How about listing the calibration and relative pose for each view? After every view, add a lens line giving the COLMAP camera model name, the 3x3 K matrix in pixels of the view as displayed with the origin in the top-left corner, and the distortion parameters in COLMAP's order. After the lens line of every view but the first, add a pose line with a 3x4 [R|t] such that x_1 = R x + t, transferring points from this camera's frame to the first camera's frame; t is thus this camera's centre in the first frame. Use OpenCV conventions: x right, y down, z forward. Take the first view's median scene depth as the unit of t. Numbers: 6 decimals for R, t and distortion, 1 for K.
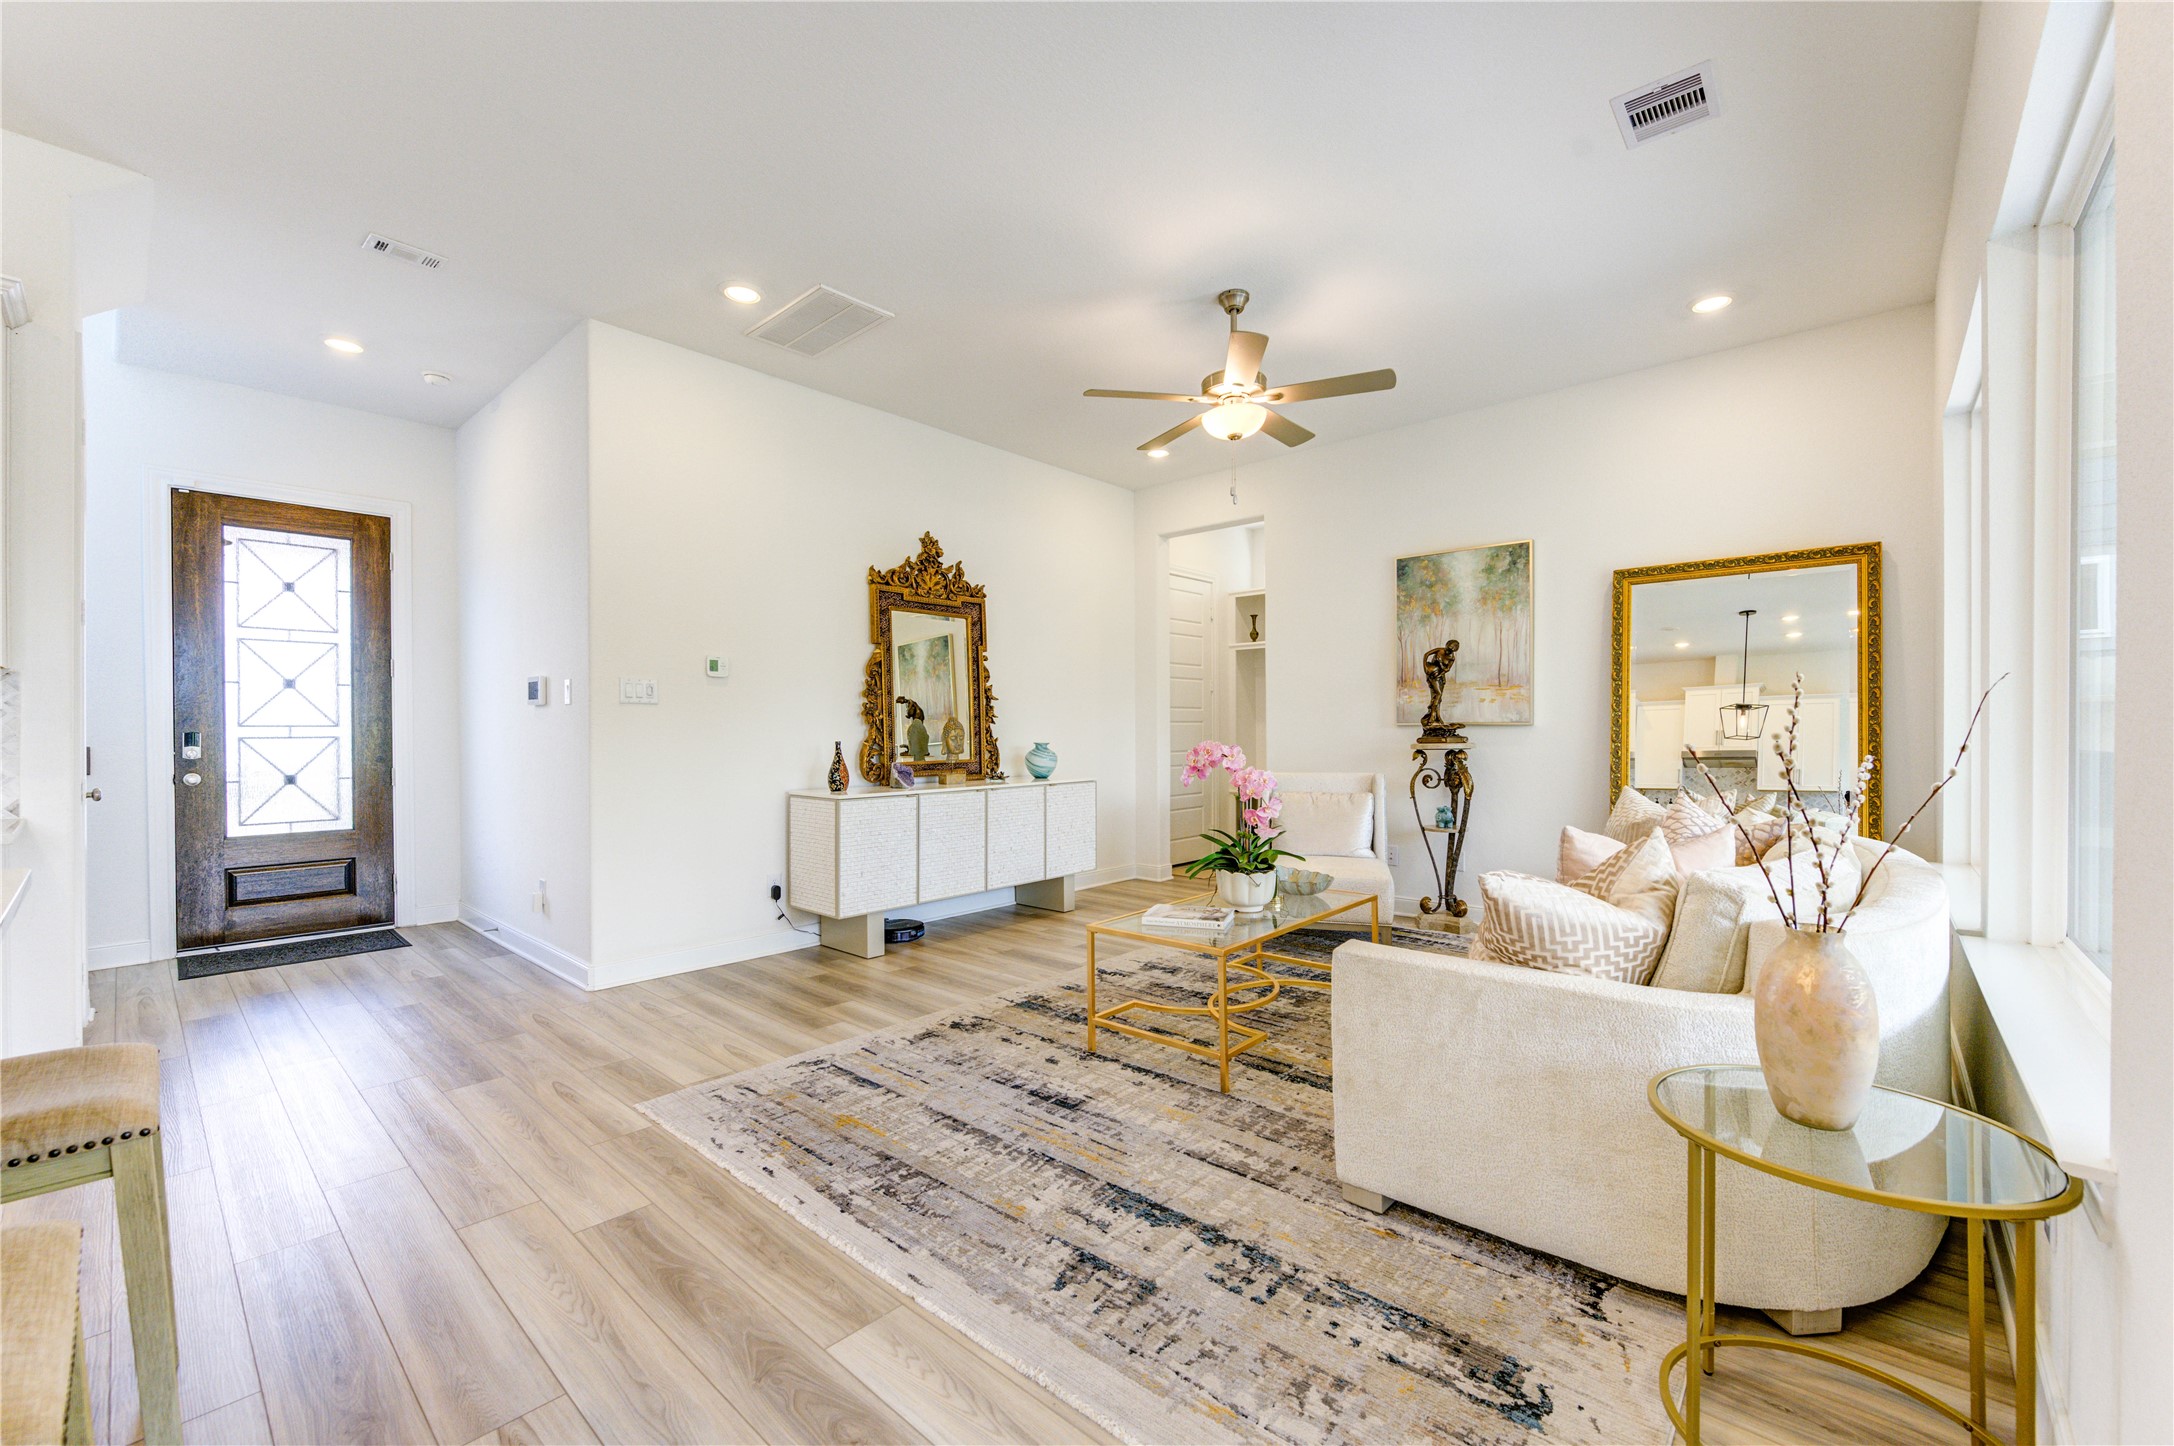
lens RADIAL K [[870.5, 0, 1104.3], [0, 870.5, 735.7], [0, 0, 1]] dist [-0.002074, -0.000208]
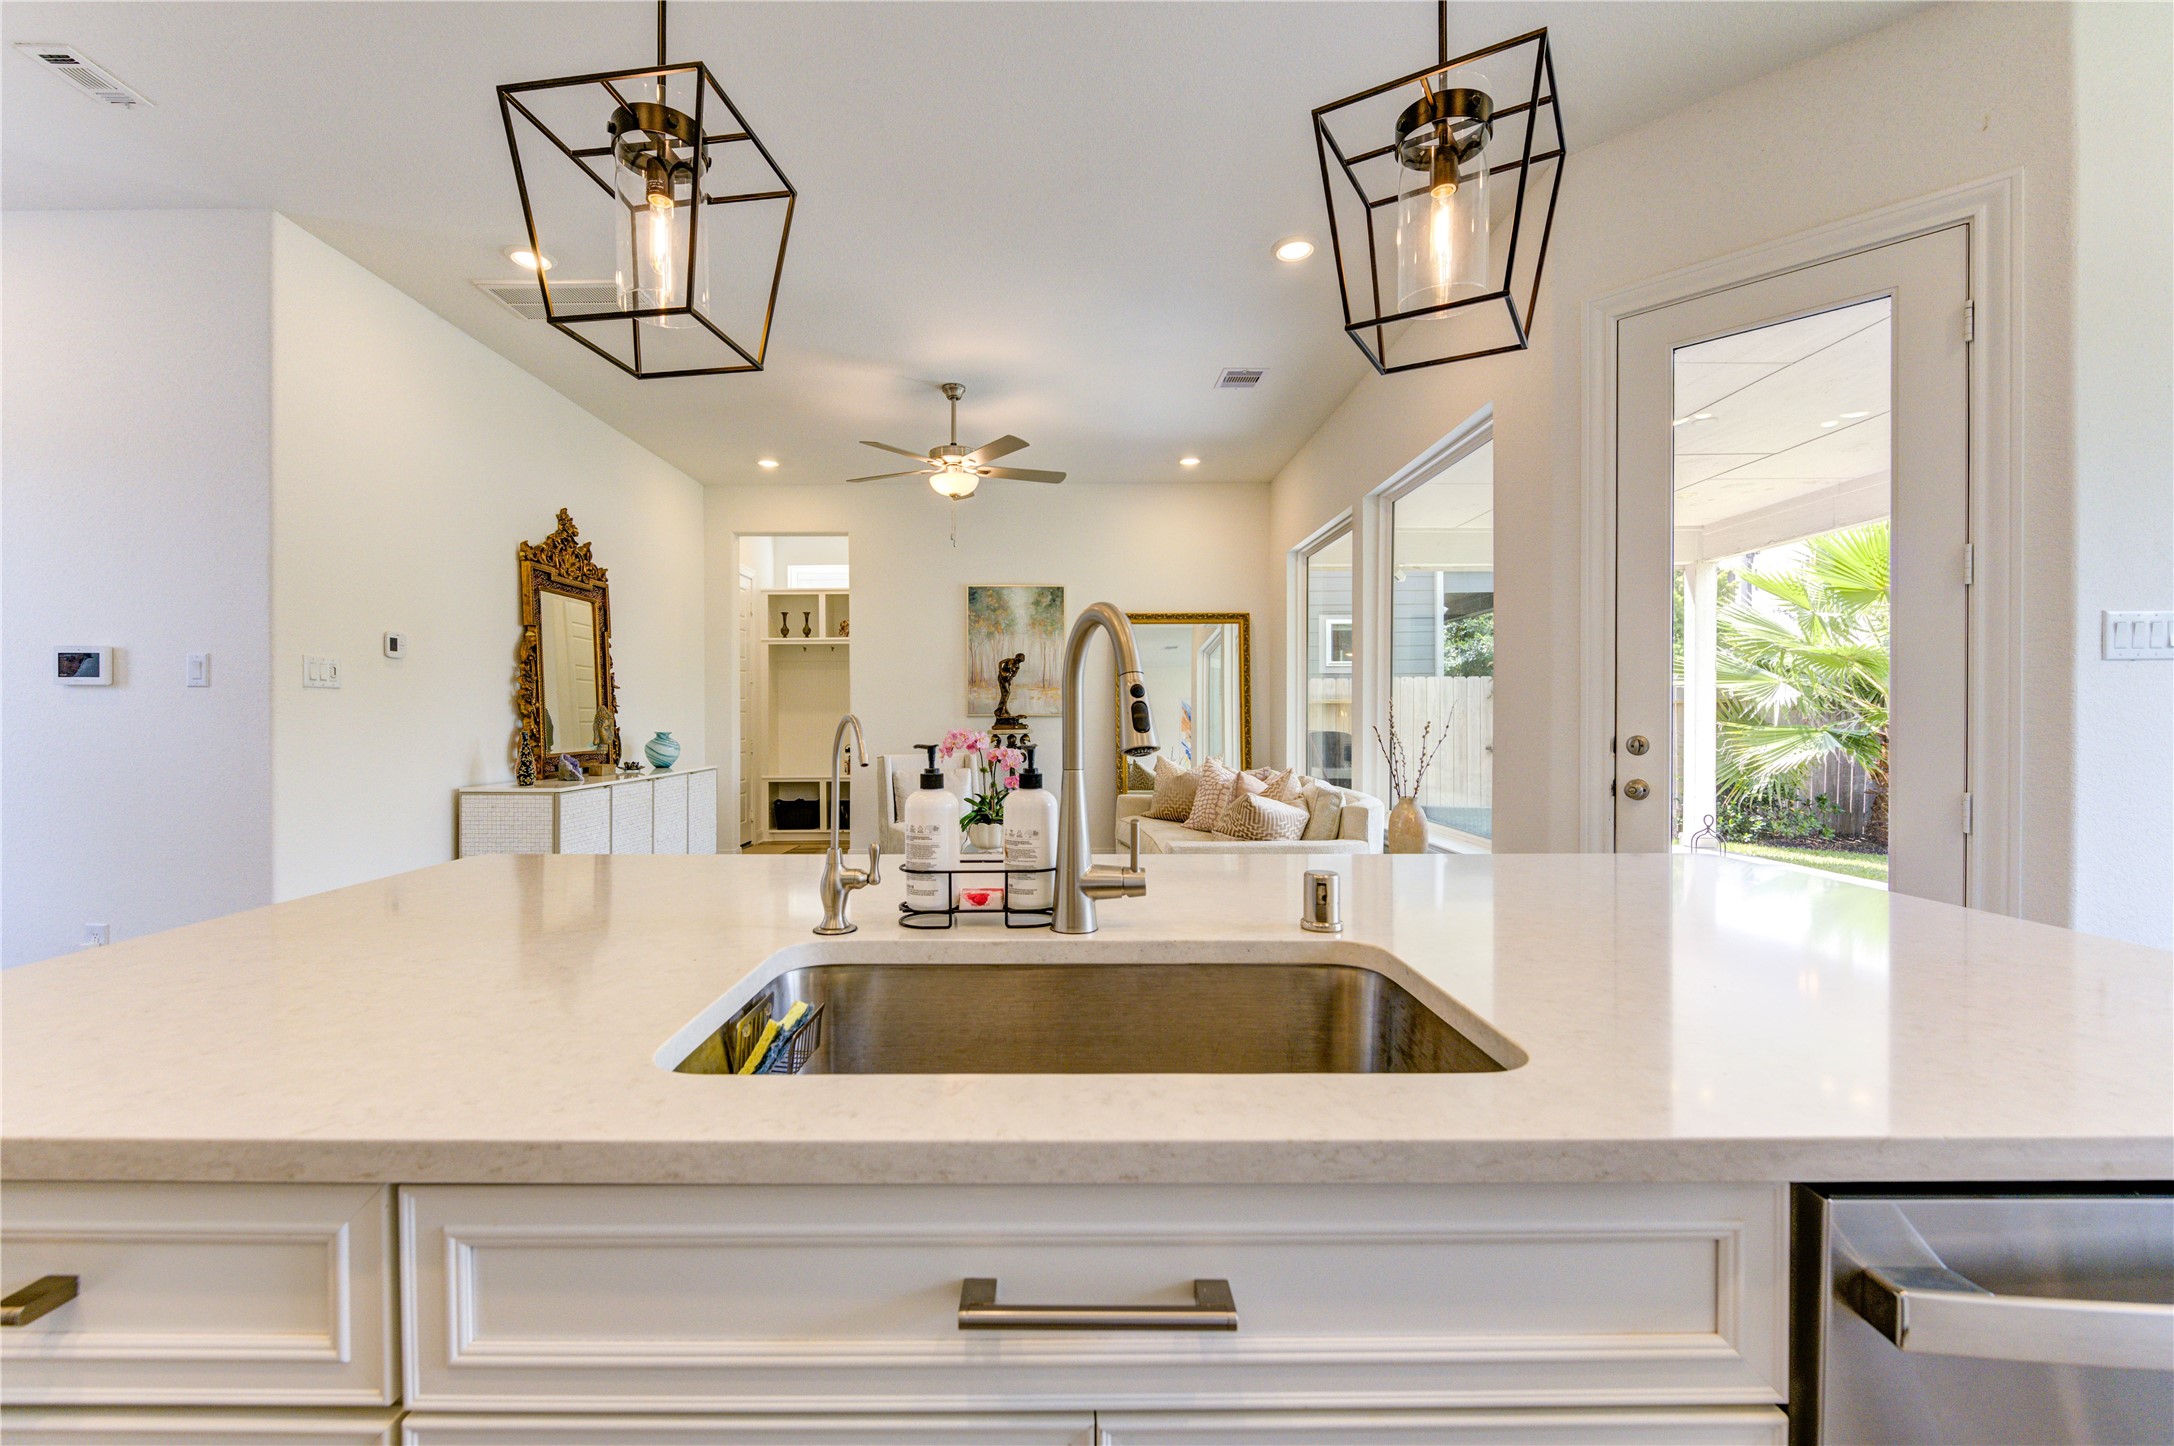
lens RADIAL K [[870.5, 0, 1080.1], [0, 870.5, 728.8], [0, 0, 1]] dist [-0.002074, -0.000208]
pose [[0.741862, -0.006595, 0.670520, -0.468360], [0.004632, 0.999978, 0.004711, 0.001594], [-0.670536, -0.000389, 0.741877, -0.075343]]
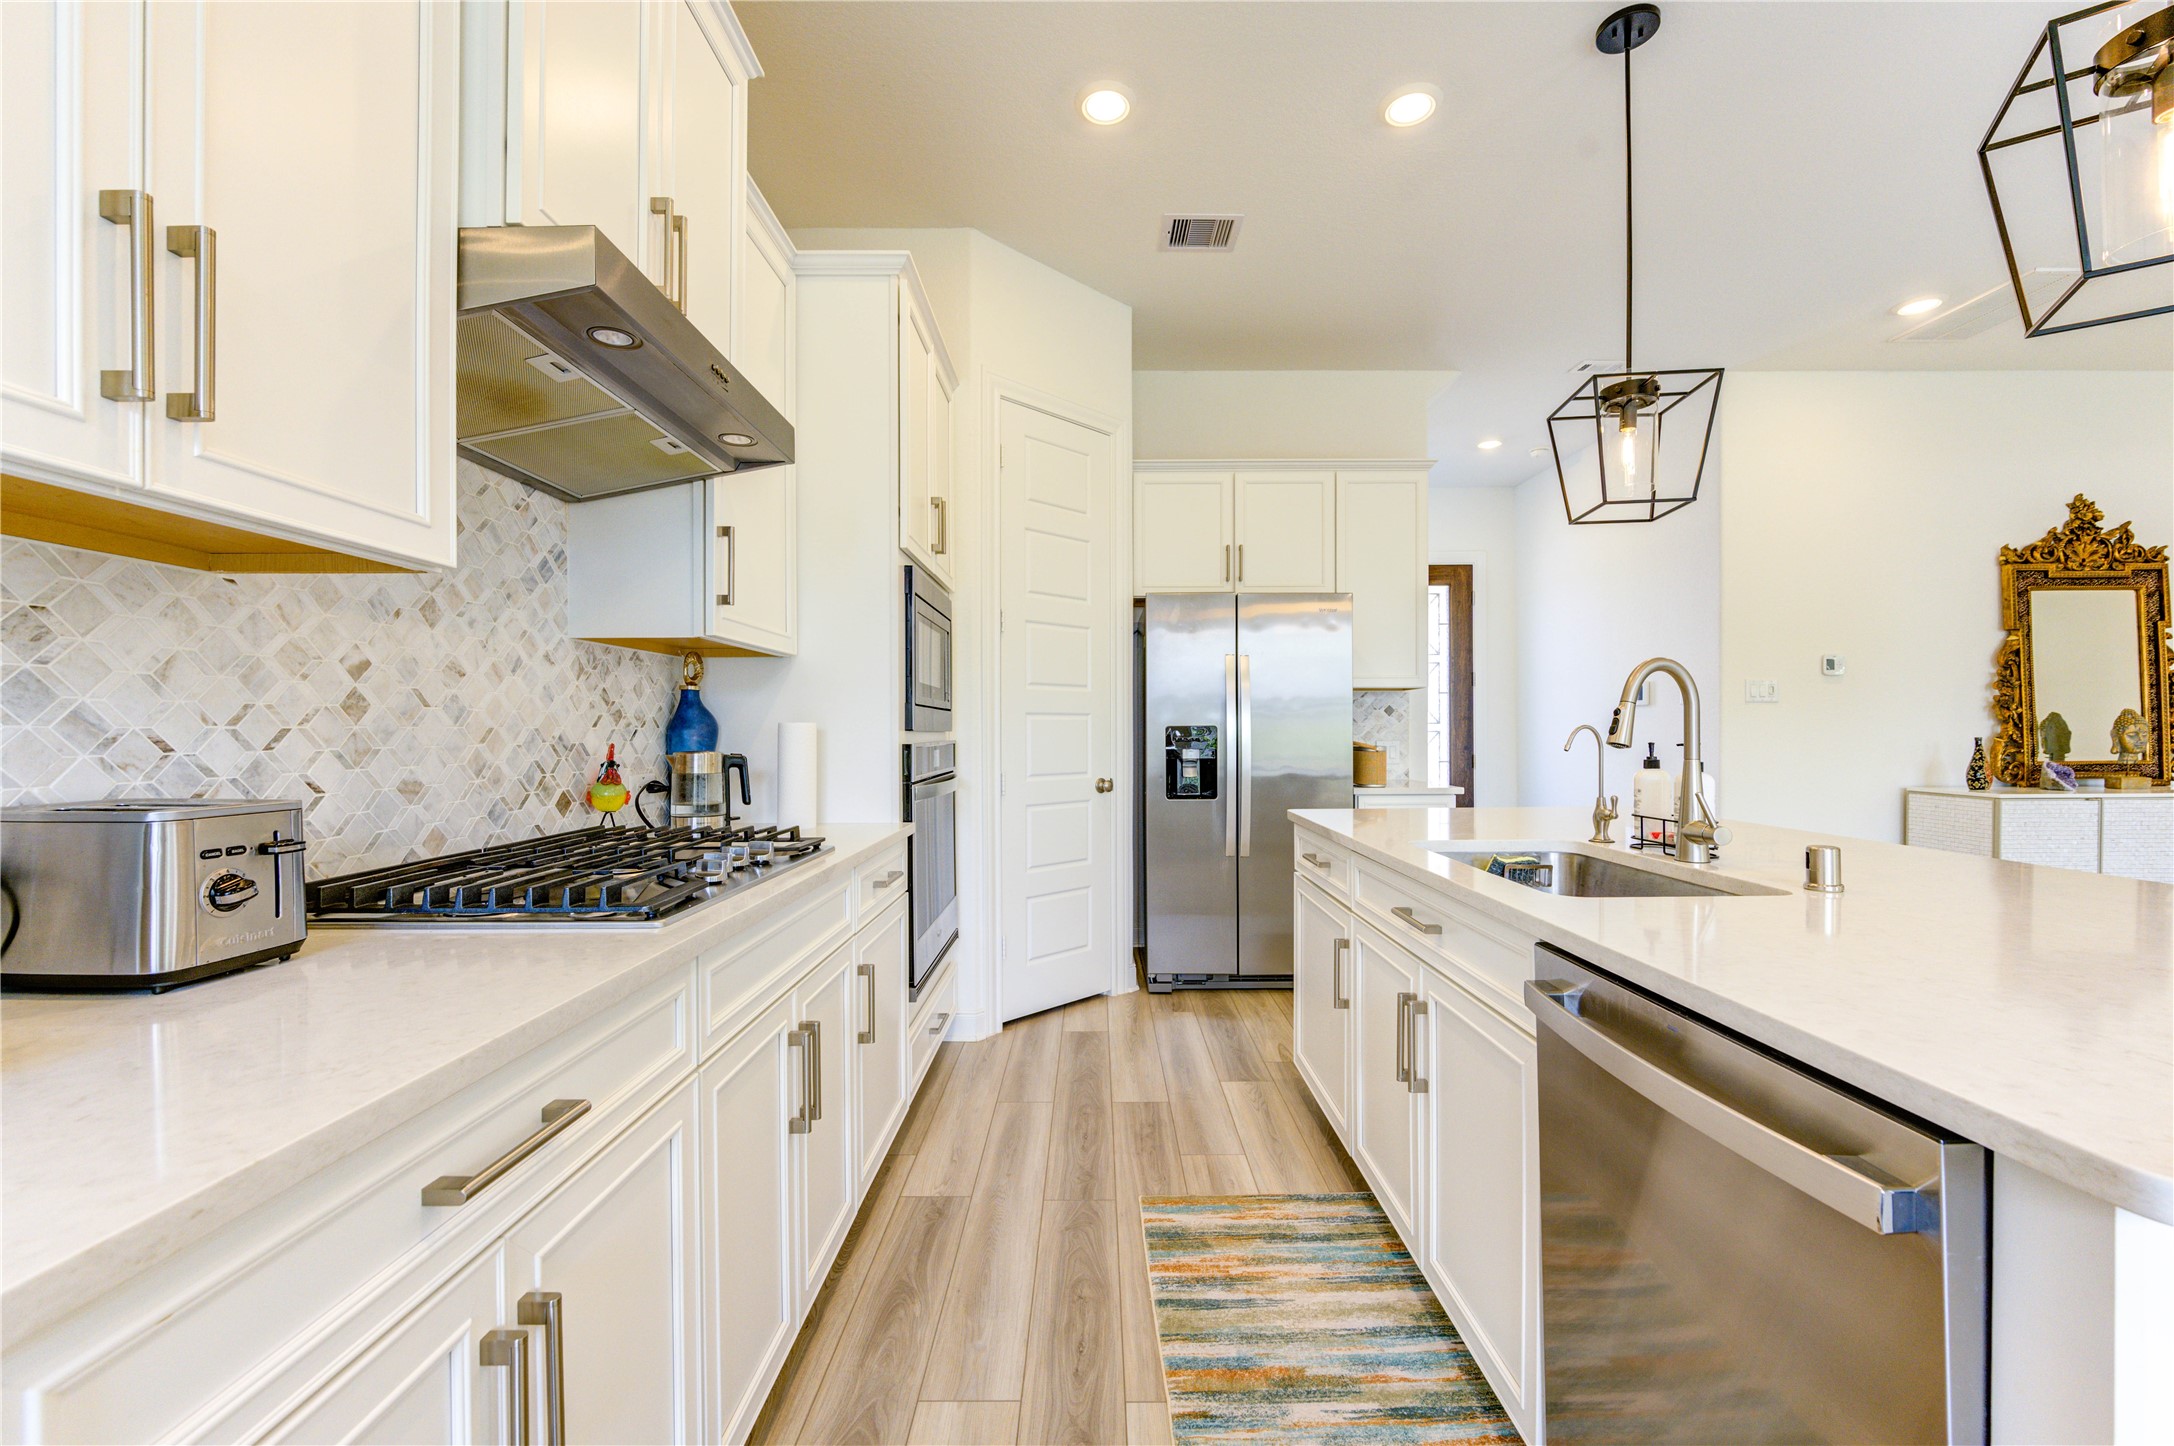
lens RADIAL K [[870.5, 0, 1095.1], [0, 870.5, 726.0], [0, 0, 1]] dist [-0.002074, -0.000208]
pose [[0.652873, 0.001523, -0.757466, -0.209530], [-0.005224, 0.999983, -0.002492, 0.001796], [0.757449, 0.005584, 0.652870, -0.327860]]
